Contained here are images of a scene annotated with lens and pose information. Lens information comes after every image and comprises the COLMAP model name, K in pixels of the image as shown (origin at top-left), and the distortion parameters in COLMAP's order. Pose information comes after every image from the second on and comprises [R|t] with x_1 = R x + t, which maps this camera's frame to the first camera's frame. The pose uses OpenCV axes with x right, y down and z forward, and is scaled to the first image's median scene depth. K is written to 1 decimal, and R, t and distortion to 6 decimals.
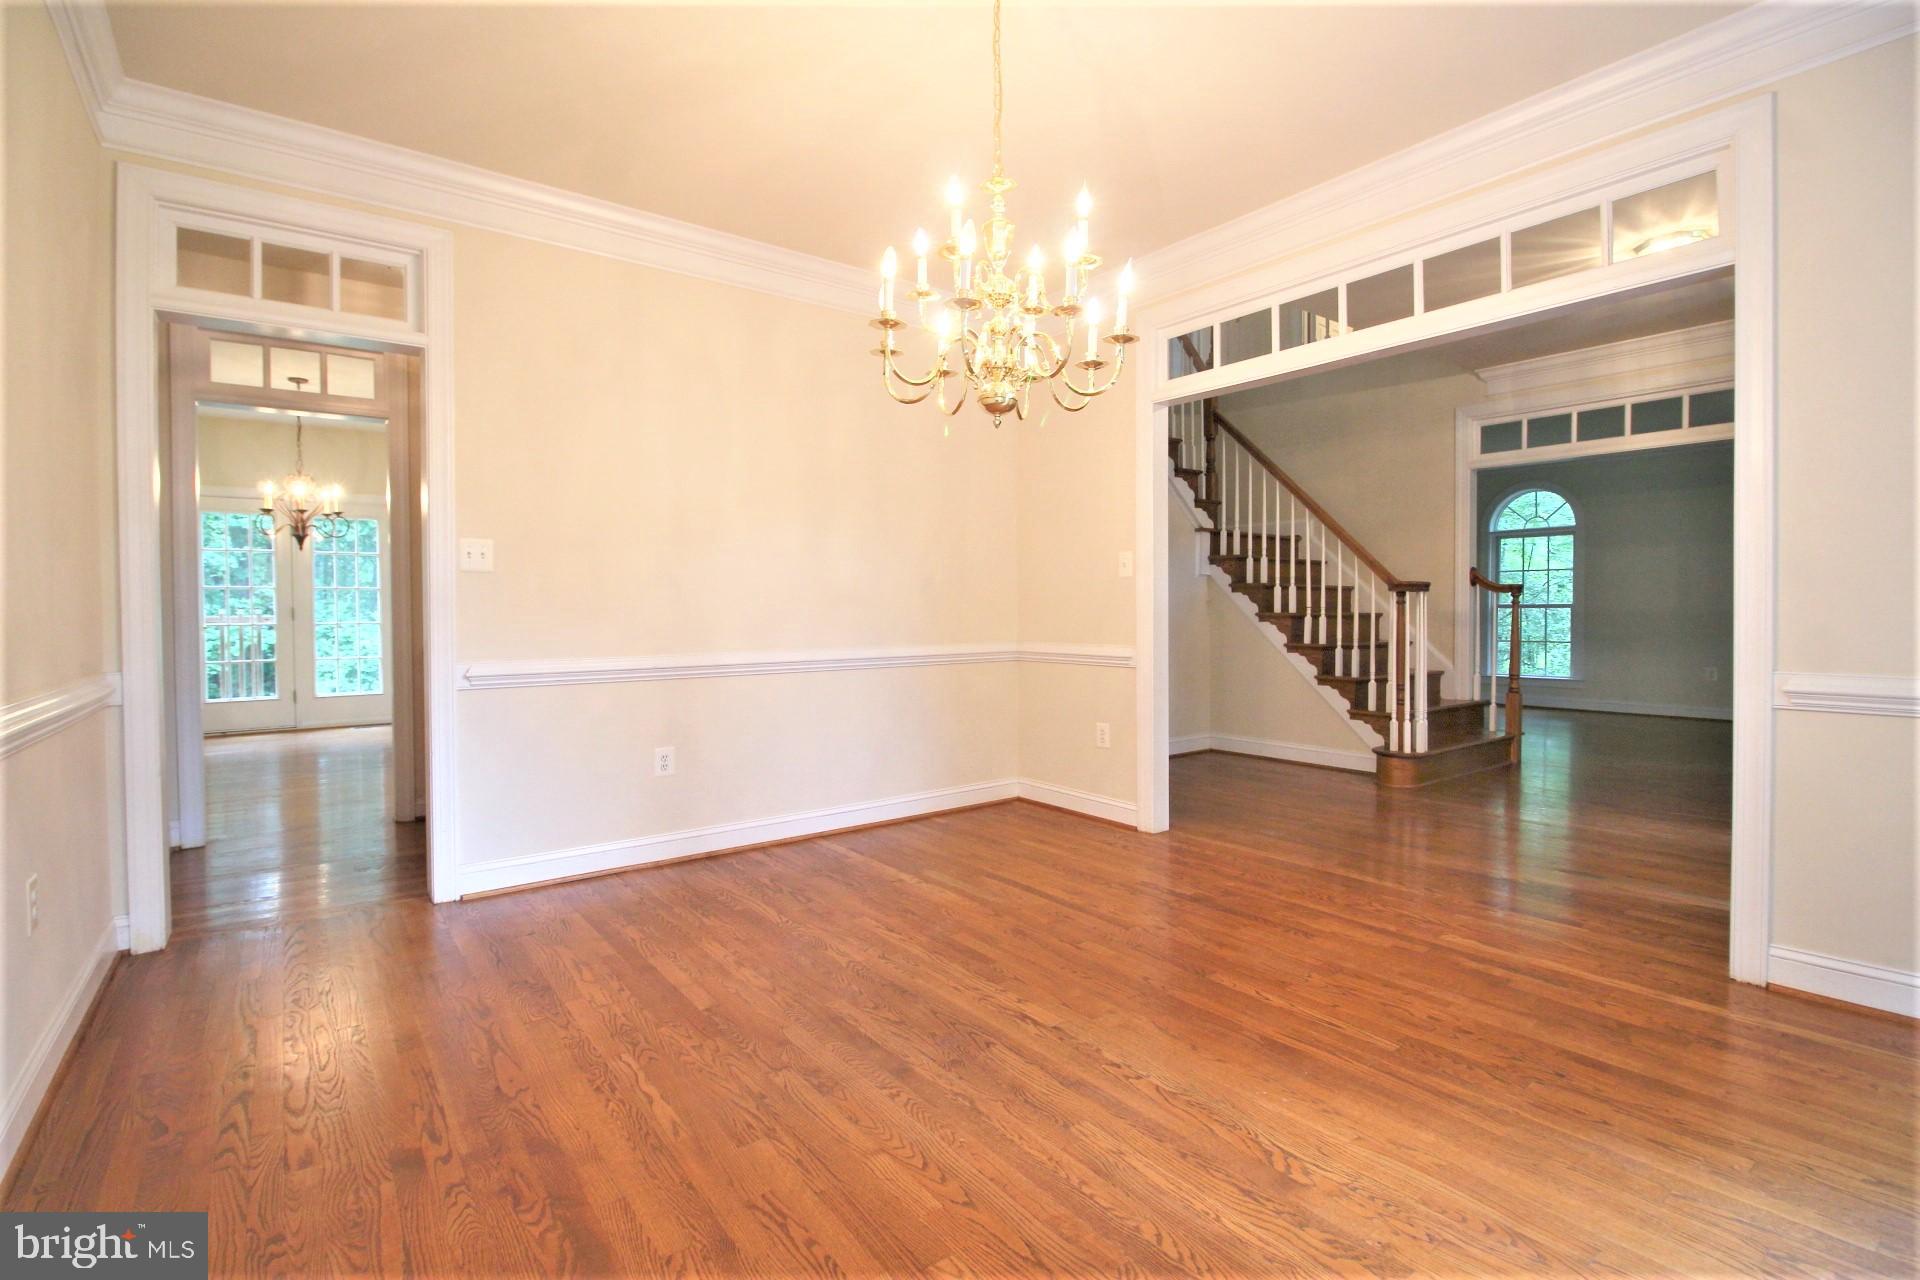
lens RADIAL K [[886.6, 0, 947.3], [0, 886.6, 625.7], [0, 0, 1]] dist [0.001528, -0.010677]
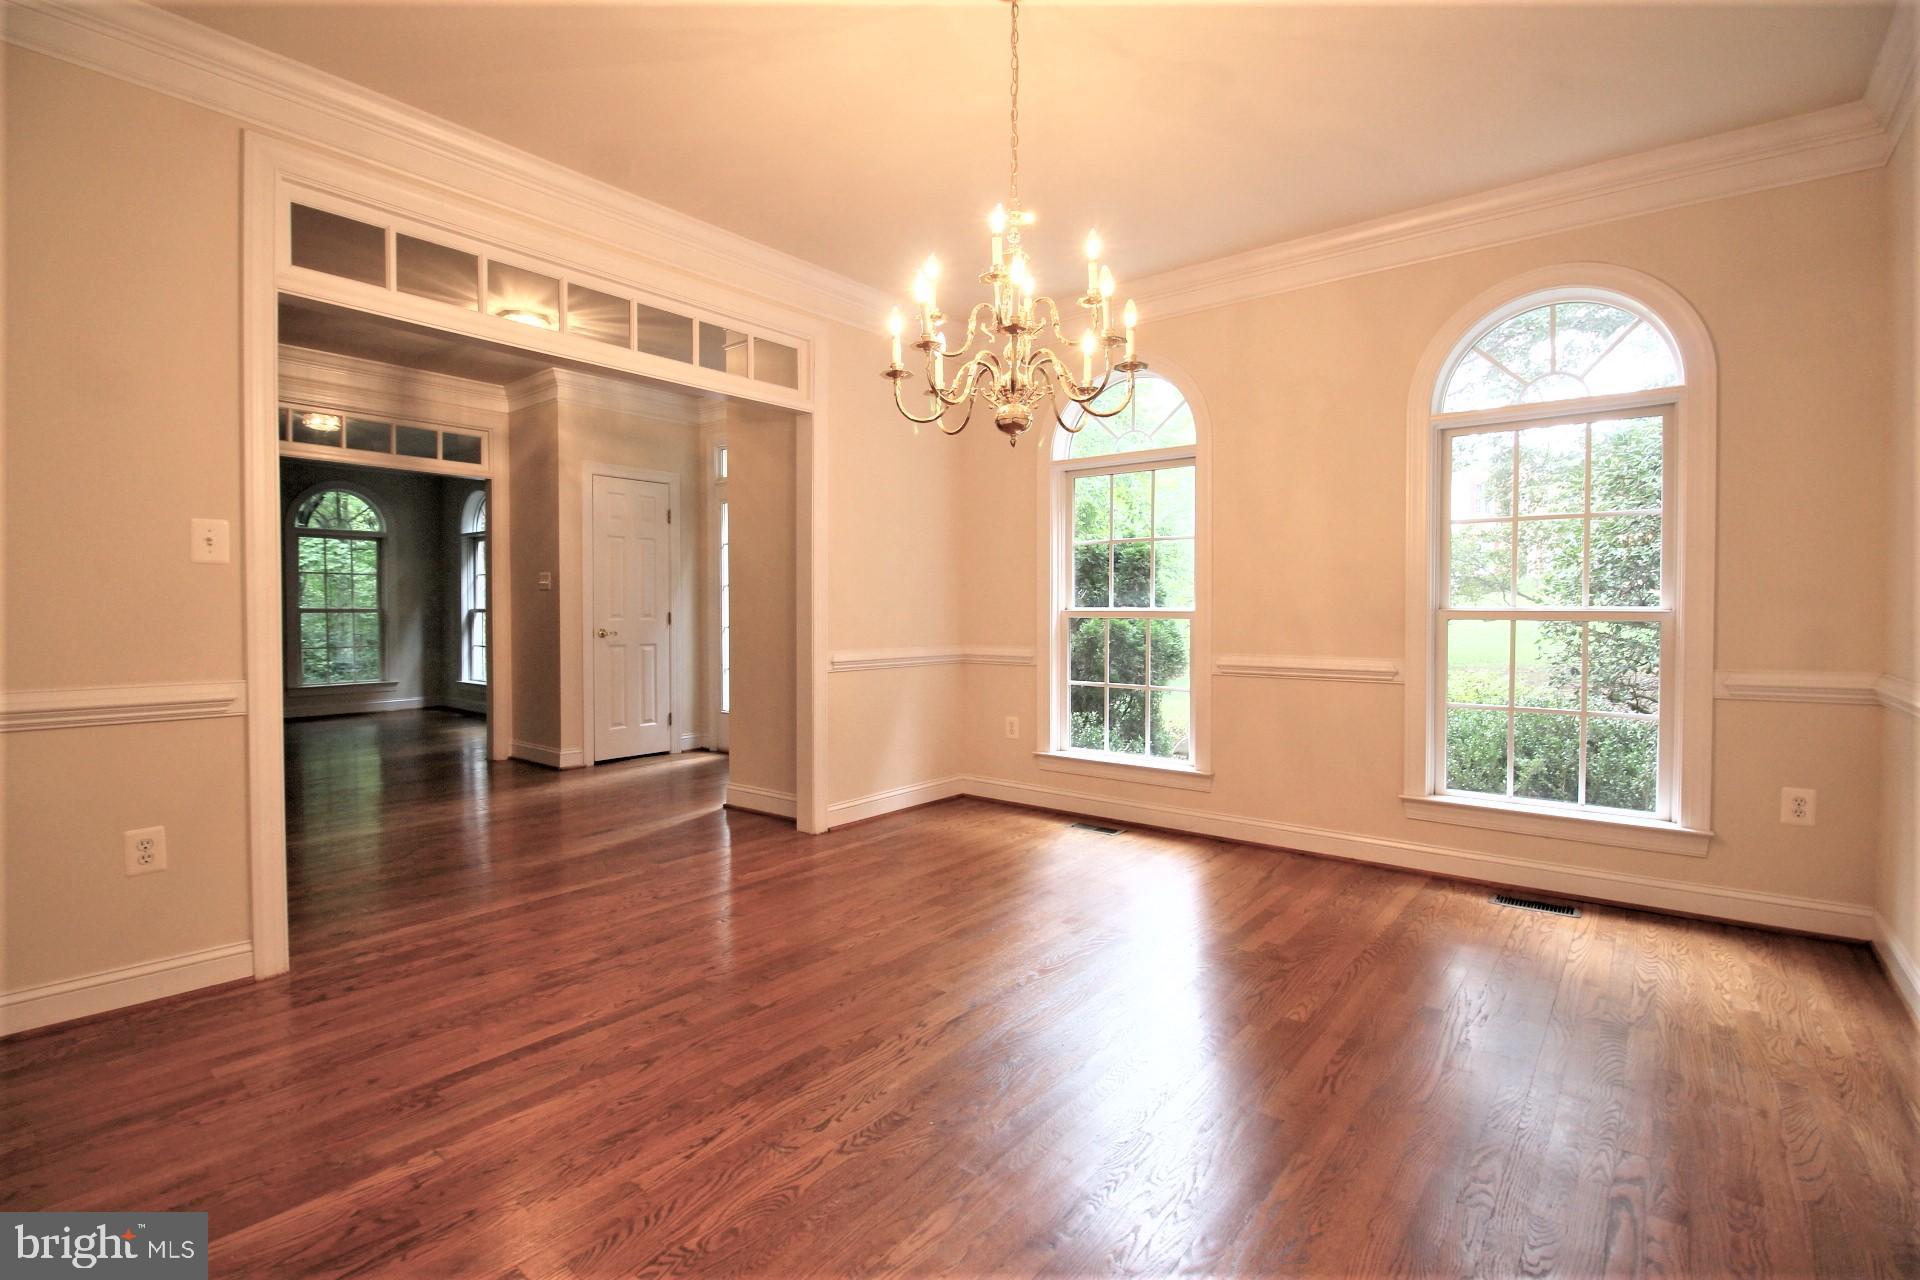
lens RADIAL K [[886.6, 0, 947.3], [0, 886.6, 625.7], [0, 0, 1]] dist [0.001528, -0.010677]
pose [[-0.245436, -0.012133, 0.969337, -0.651625], [0.017443, 0.999705, 0.016929, -0.020024], [-0.969256, 0.021063, -0.245152, 0.917855]]
